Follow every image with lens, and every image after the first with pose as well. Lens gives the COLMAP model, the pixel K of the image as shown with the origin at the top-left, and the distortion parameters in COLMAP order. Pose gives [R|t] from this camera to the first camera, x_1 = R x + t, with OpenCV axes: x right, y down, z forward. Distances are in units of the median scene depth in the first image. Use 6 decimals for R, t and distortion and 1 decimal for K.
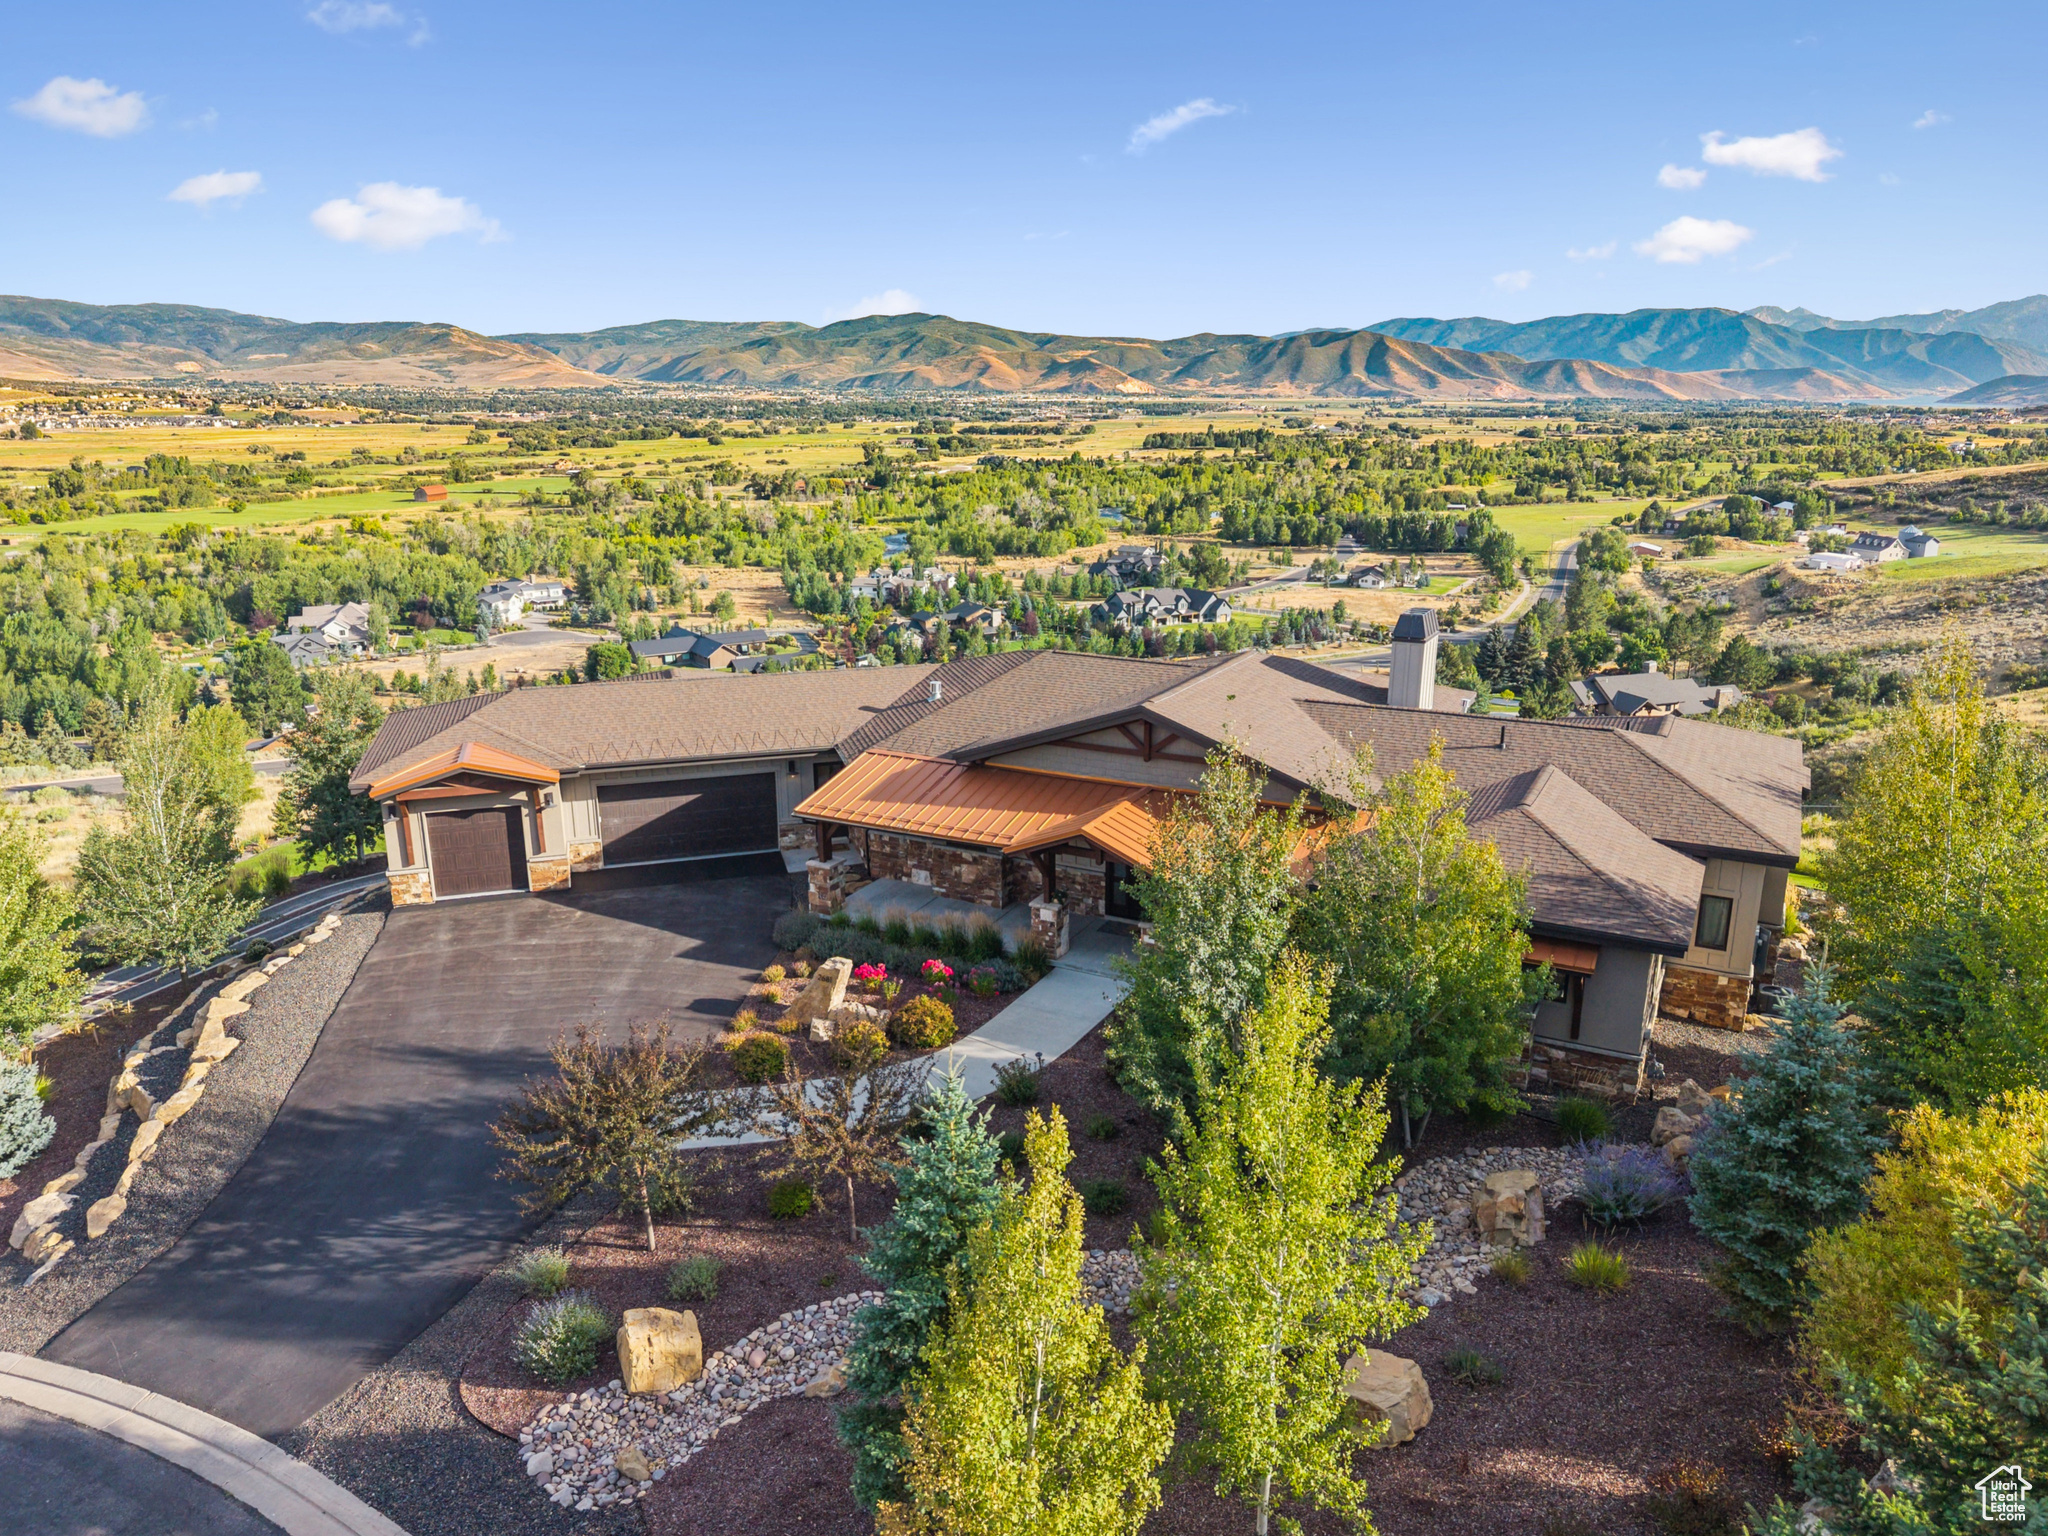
lens RADIAL K [[1369.5, 0, 1077.7], [0, 1369.5, 790.0], [0, 0, 1]] dist [0.032217, -0.035225]
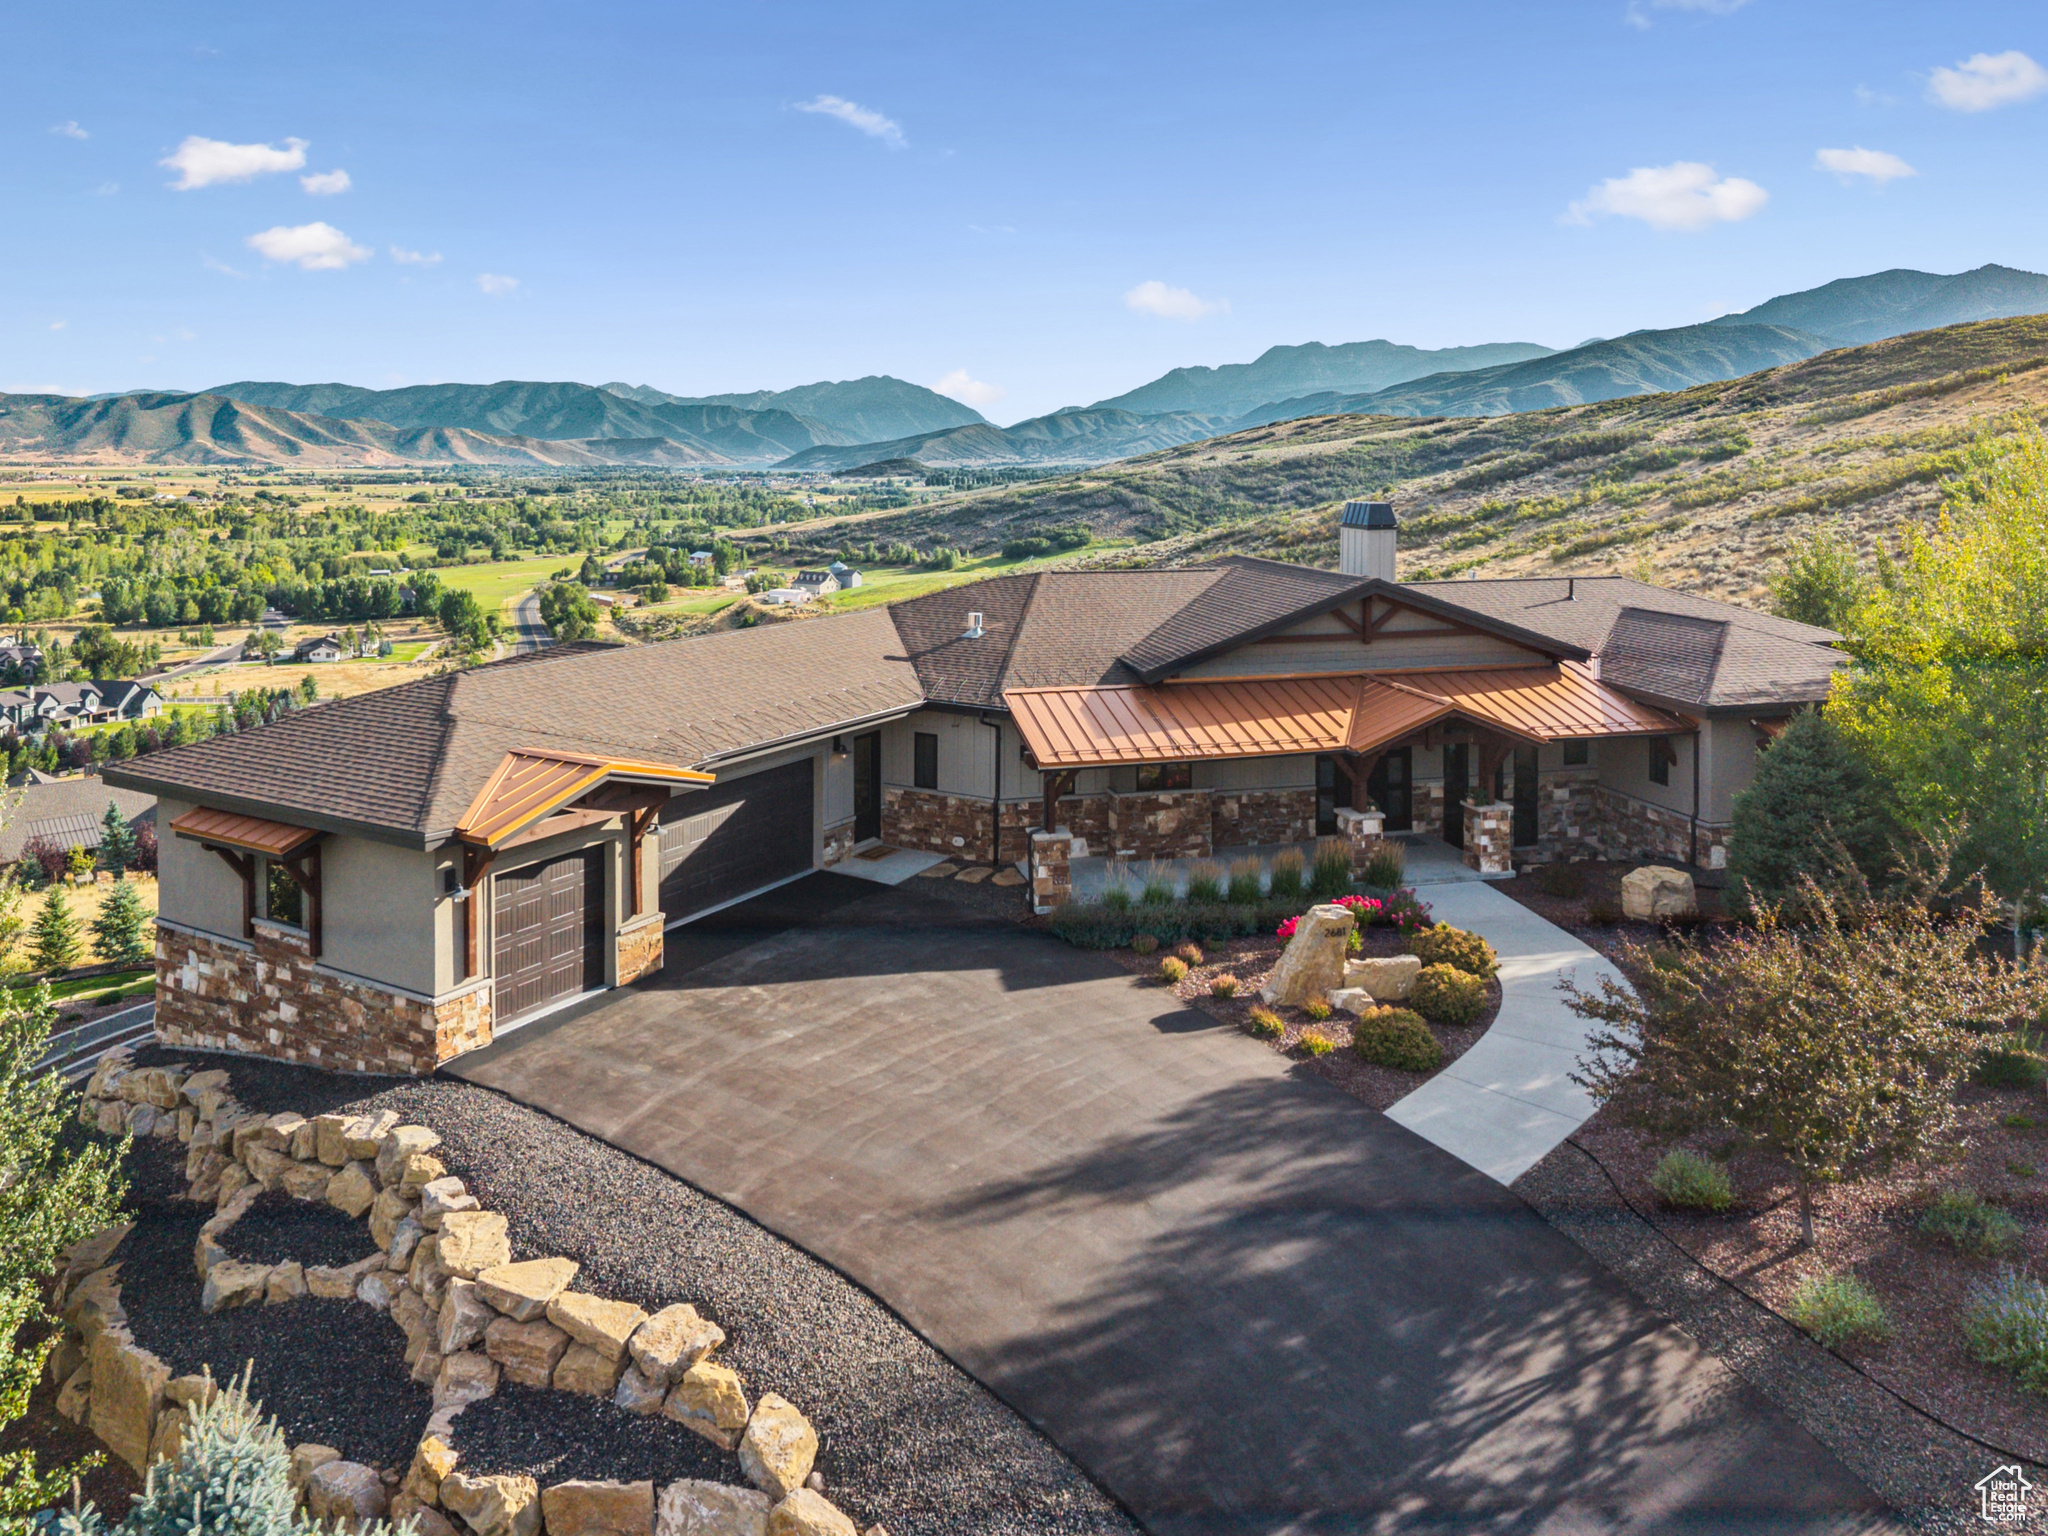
lens RADIAL K [[1445.2, 0, 980.2], [0, 1445.2, 504.4], [0, 0, 1]] dist [0.001600, -0.010940]
pose [[0.756855, -0.021538, 0.653228, -0.056482], [0.185439, 0.965461, -0.183024, 0.001269], [-0.626724, 0.259657, 0.734708, 0.031746]]
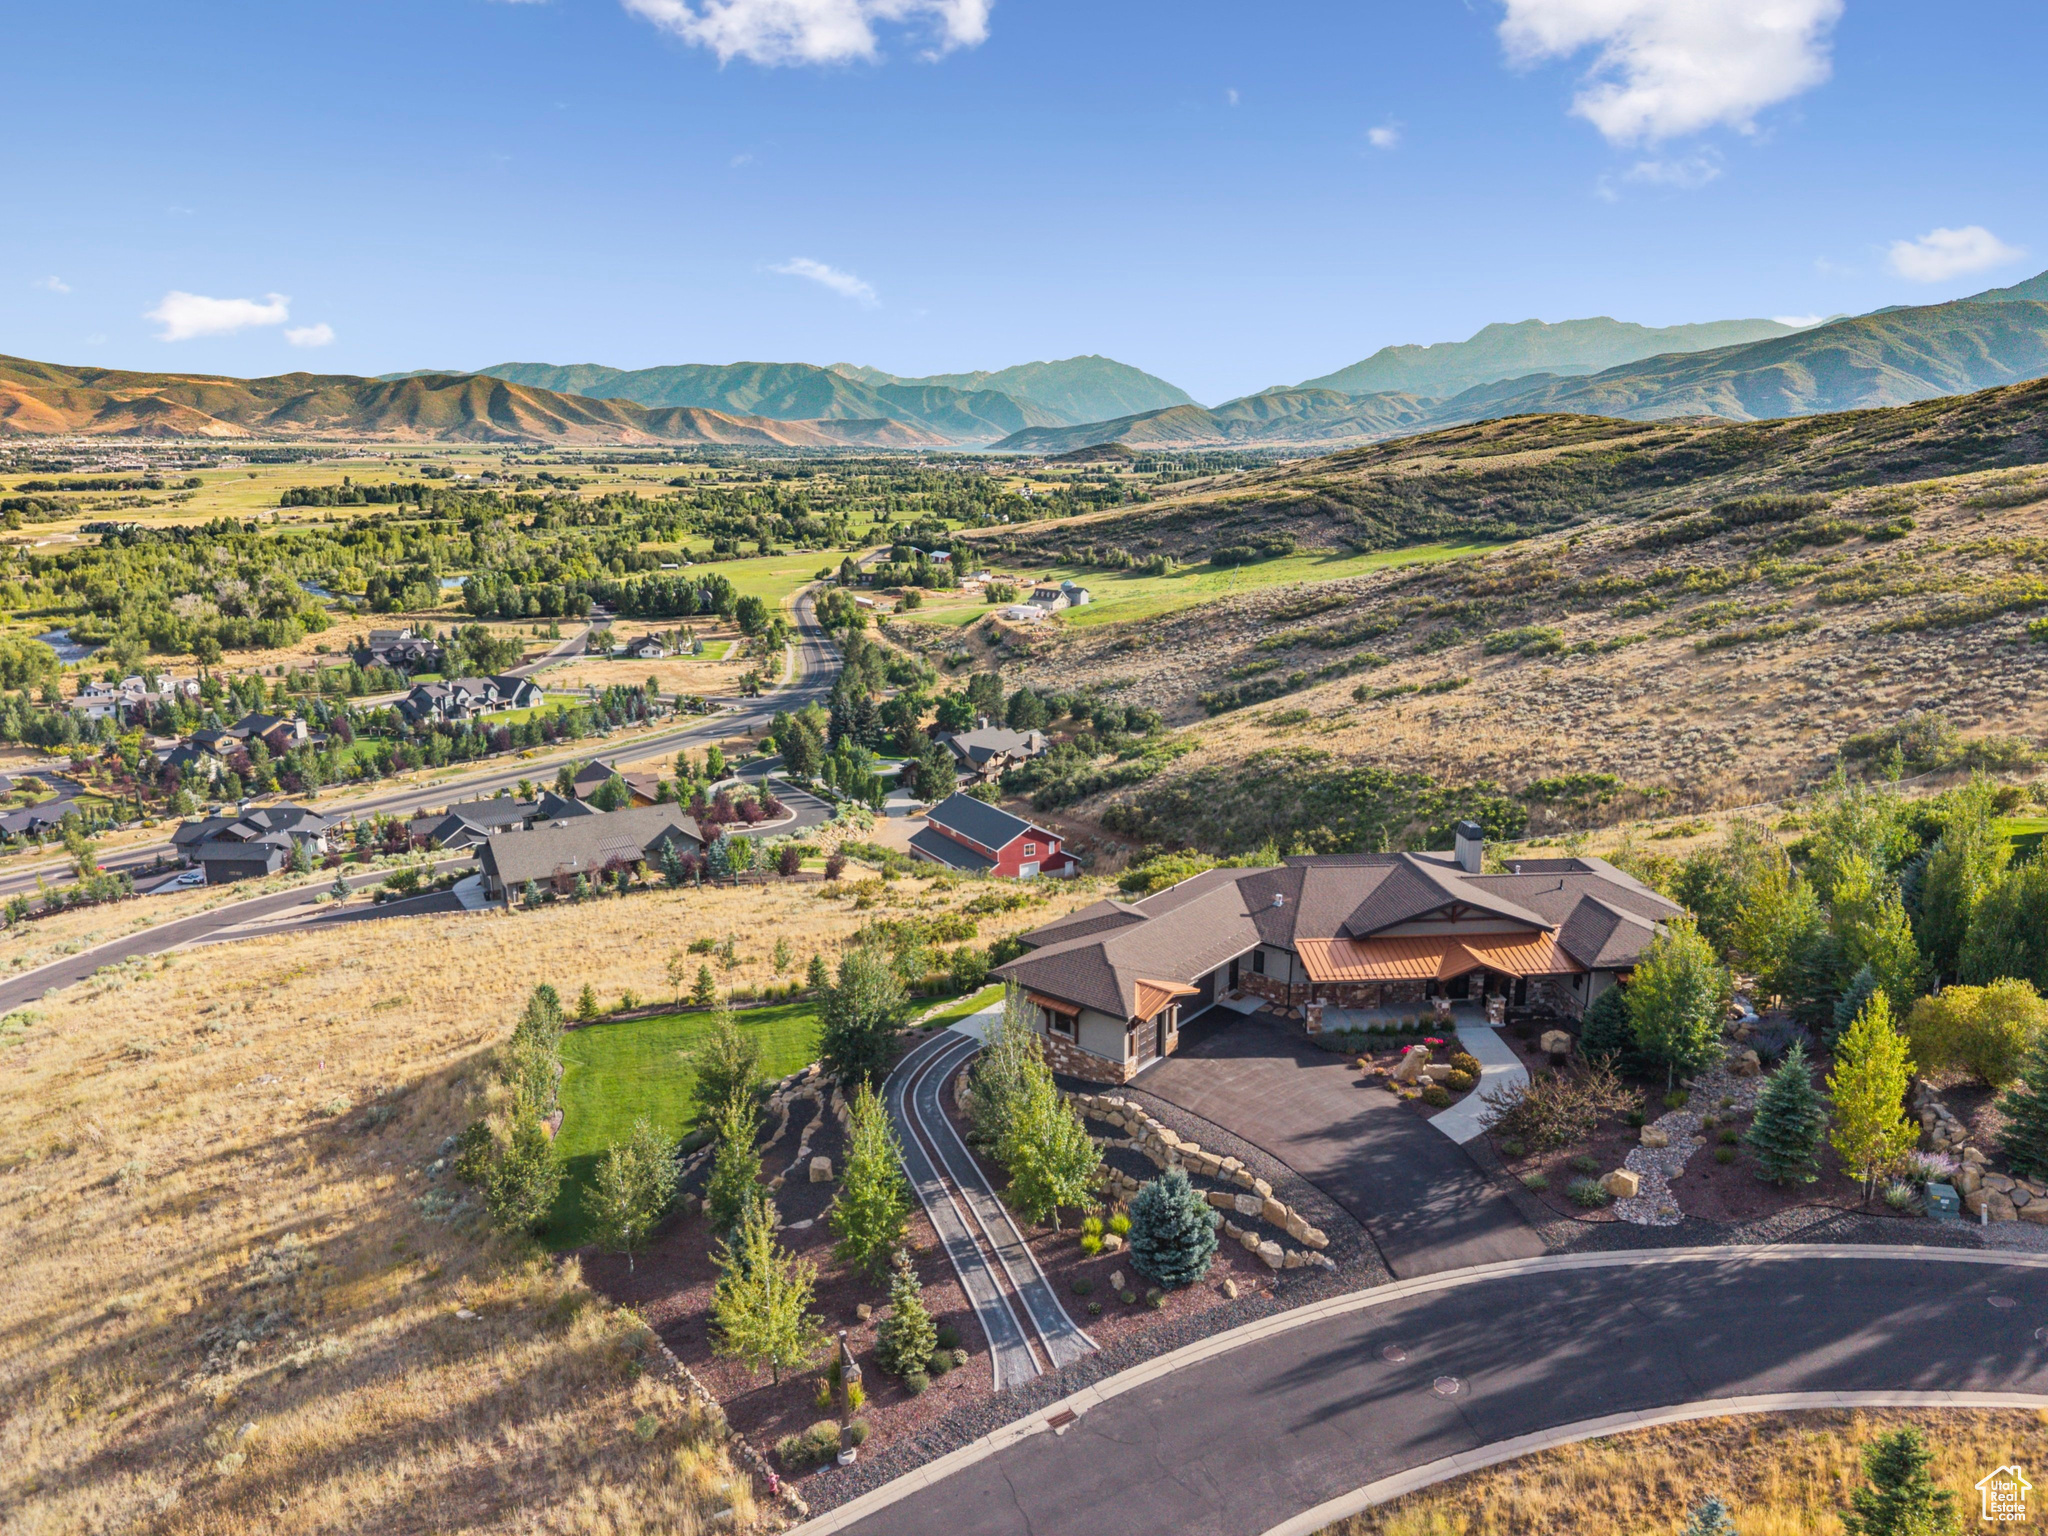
lens RADIAL K [[1369.5, 0, 991.4], [0, 1369.5, 807.5], [0, 0, 1]] dist [0.032217, -0.035225]
pose [[0.835242, -0.144330, 0.530604, -0.121929], [0.146039, 0.988510, 0.039000, -0.028552], [-0.530136, 0.044915, 0.846722, -0.032071]]
